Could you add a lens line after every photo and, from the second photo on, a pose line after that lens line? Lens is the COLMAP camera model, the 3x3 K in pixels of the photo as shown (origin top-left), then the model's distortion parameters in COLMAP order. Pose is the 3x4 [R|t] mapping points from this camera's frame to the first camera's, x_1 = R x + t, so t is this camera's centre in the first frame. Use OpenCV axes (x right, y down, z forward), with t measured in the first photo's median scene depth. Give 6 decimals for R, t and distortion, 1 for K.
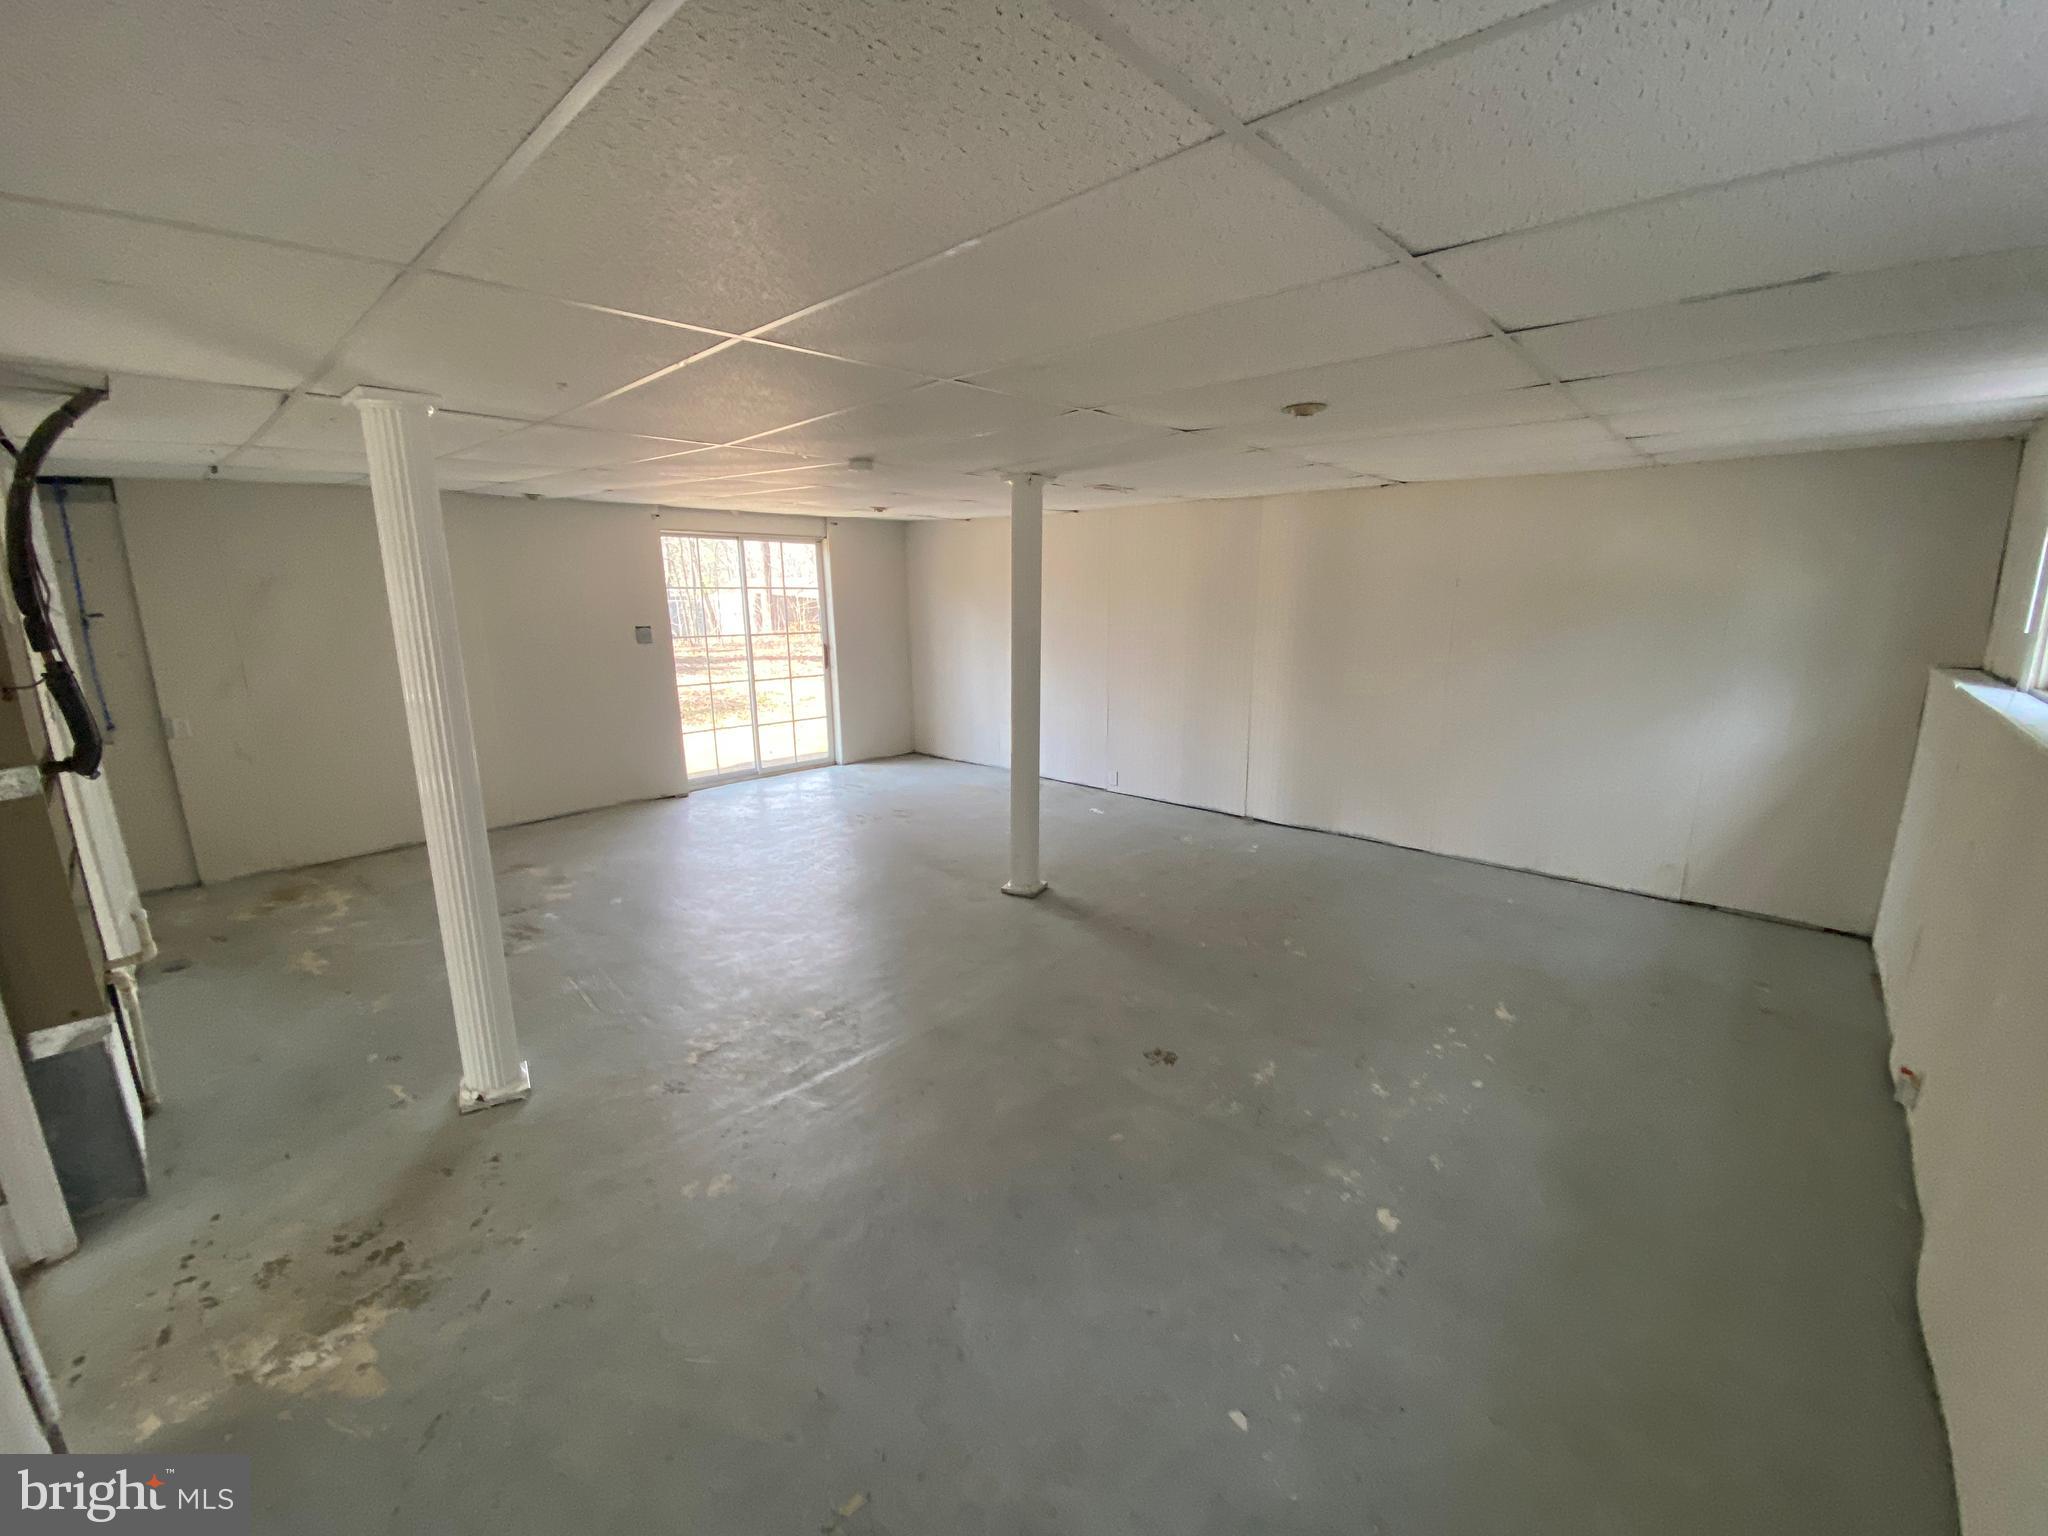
lens RADIAL K [[834.4, 0, 1026.2], [0, 834.4, 767.0], [0, 0, 1]] dist [0.022330, -0.022063]
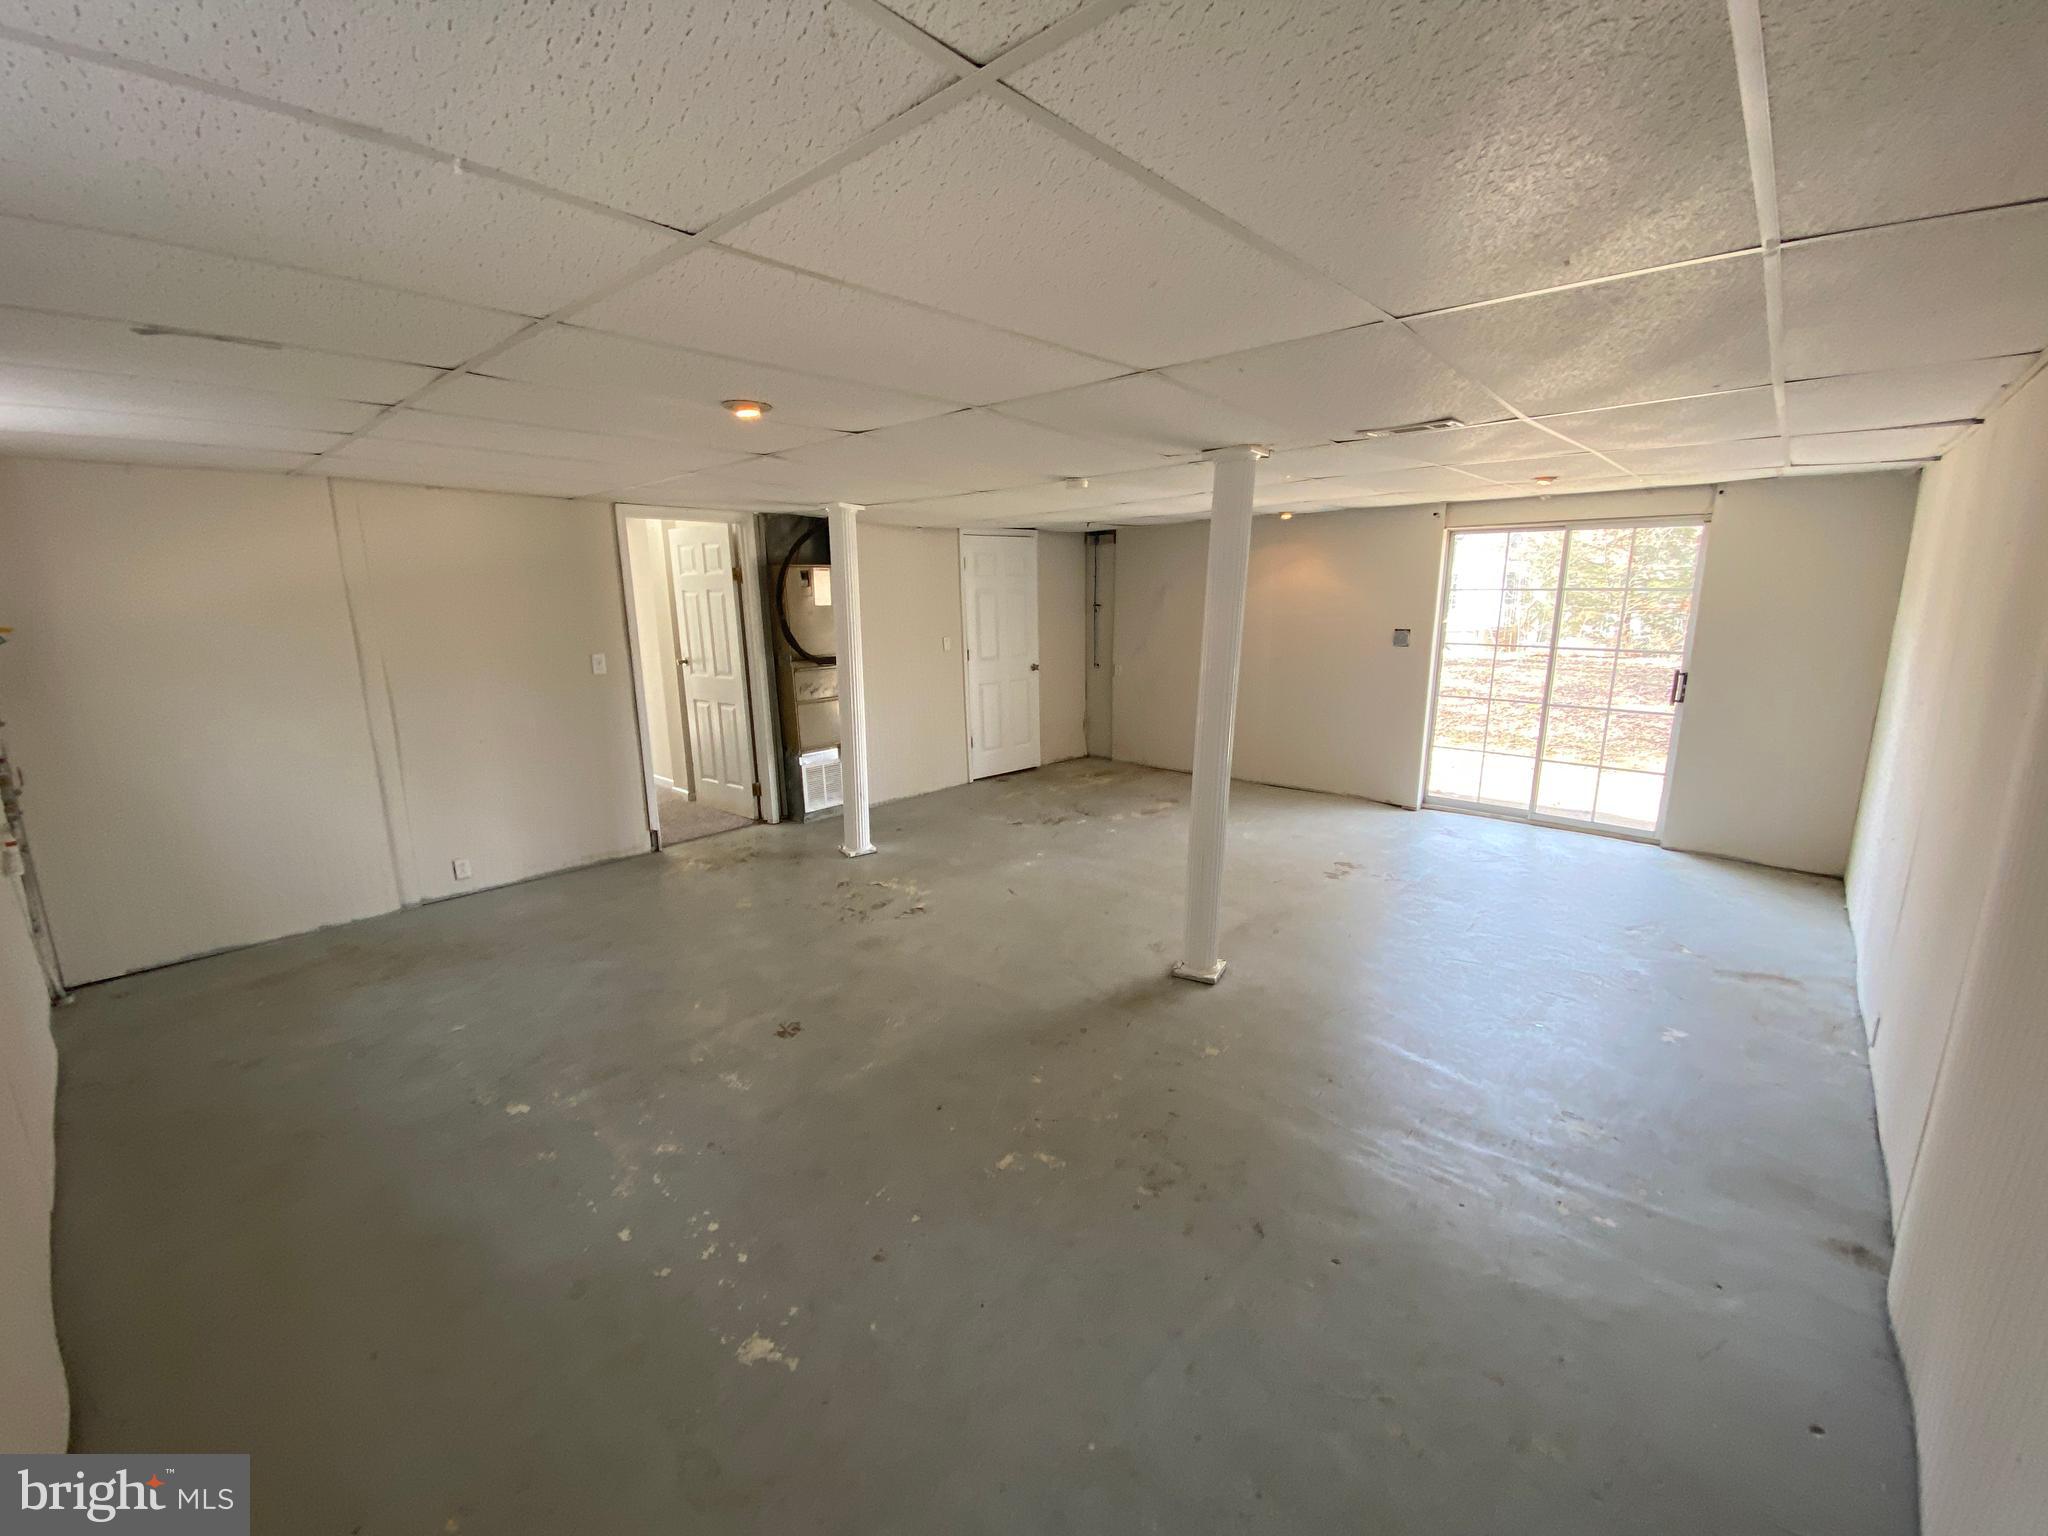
lens RADIAL K [[828.0, 0, 1024.0], [0, 828.0, 768.0], [0, 0, 1]] dist [0.010740, -0.000083]
pose [[0.003214, 0.214056, -0.976816, 0.780324], [-0.203407, 0.956540, 0.208943, -0.183175], [0.979089, 0.198020, 0.046615, 0.801724]]
